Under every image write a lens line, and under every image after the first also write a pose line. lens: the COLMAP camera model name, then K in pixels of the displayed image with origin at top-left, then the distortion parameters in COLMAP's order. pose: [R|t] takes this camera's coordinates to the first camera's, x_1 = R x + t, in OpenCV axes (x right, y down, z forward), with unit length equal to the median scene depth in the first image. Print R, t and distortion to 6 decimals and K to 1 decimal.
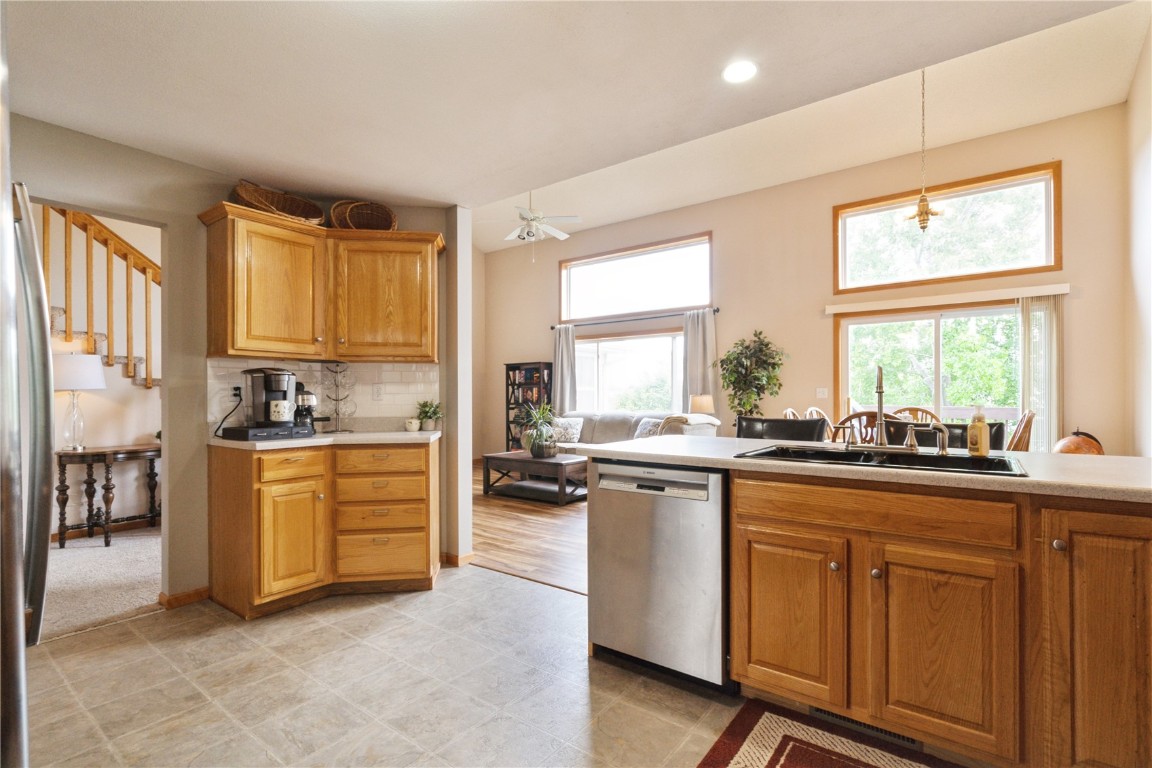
lens RADIAL K [[534.3, 0, 577.5], [0, 534.3, 395.4], [0, 0, 1]] dist [-0.003937, 0.003005]
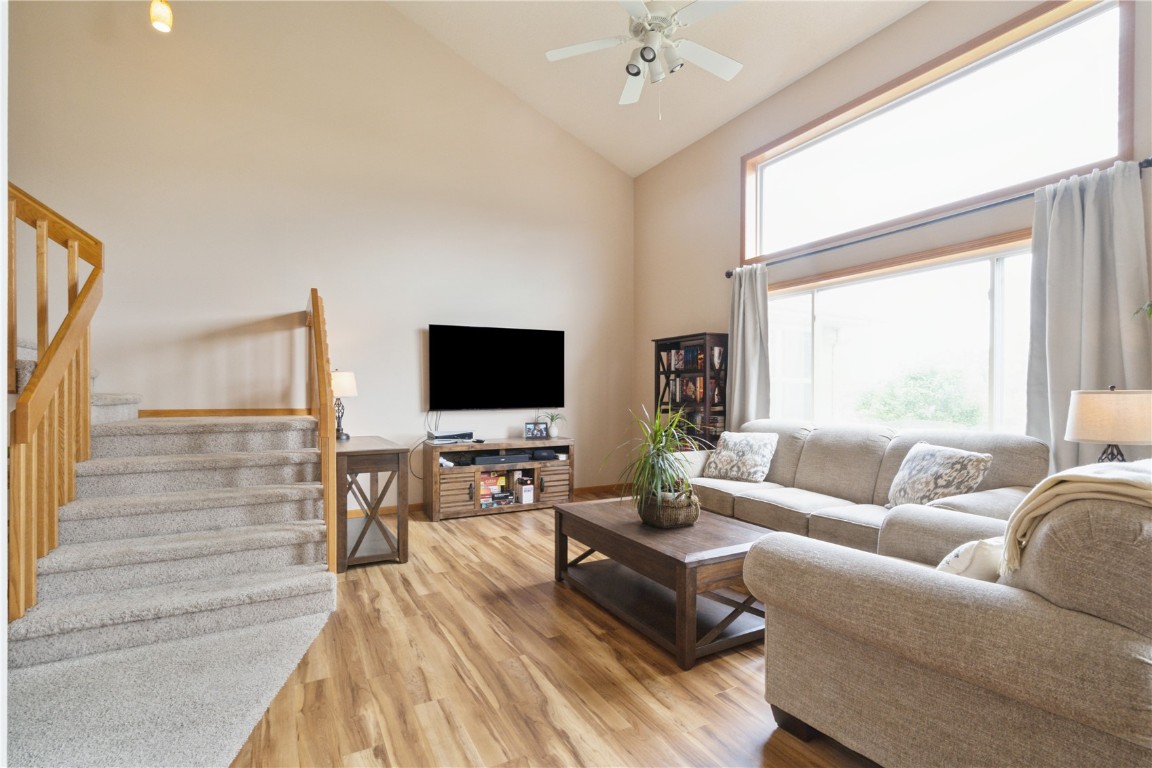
lens RADIAL K [[534.3, 0, 570.7], [0, 534.3, 387.2], [0, 0, 1]] dist [-0.003937, 0.003005]
pose [[0.909835, 0.002598, -0.414962, 0.042464], [-0.004855, 0.999979, -0.004384, 0.000142], [0.414941, 0.006004, 0.909828, 0.446006]]
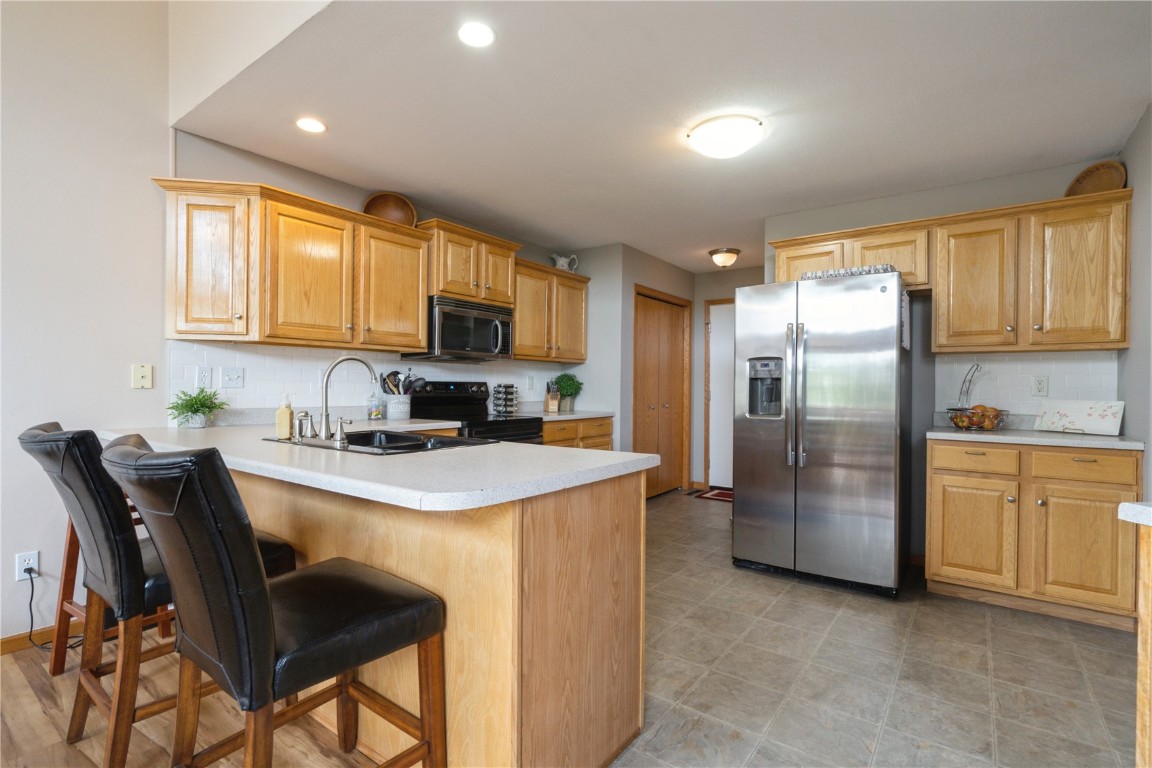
lens RADIAL K [[534.3, 0, 572.9], [0, 534.3, 392.3], [0, 0, 1]] dist [-0.003937, 0.003005]
pose [[-0.999972, -0.003668, -0.006580, 0.038704], [-0.003752, 0.999910, 0.012849, -0.000241], [0.006532, 0.012873, -0.999896, 0.544333]]
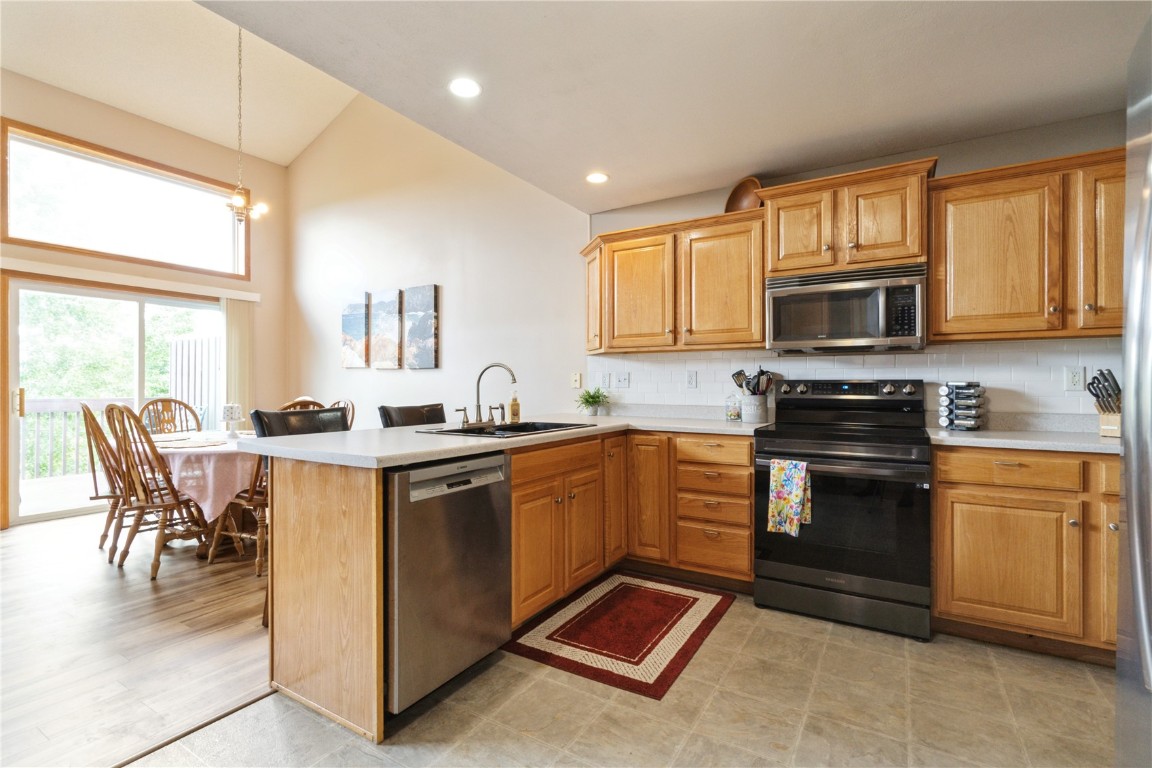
lens RADIAL K [[534.3, 0, 576.3], [0, 534.3, 382.2], [0, 0, 1]] dist [-0.003937, 0.003005]
pose [[-0.096908, 0.008712, 0.995255, -0.226286], [0.000792, 0.999962, -0.008676, 0.001485], [-0.995293, -0.000052, -0.096911, 0.249765]]
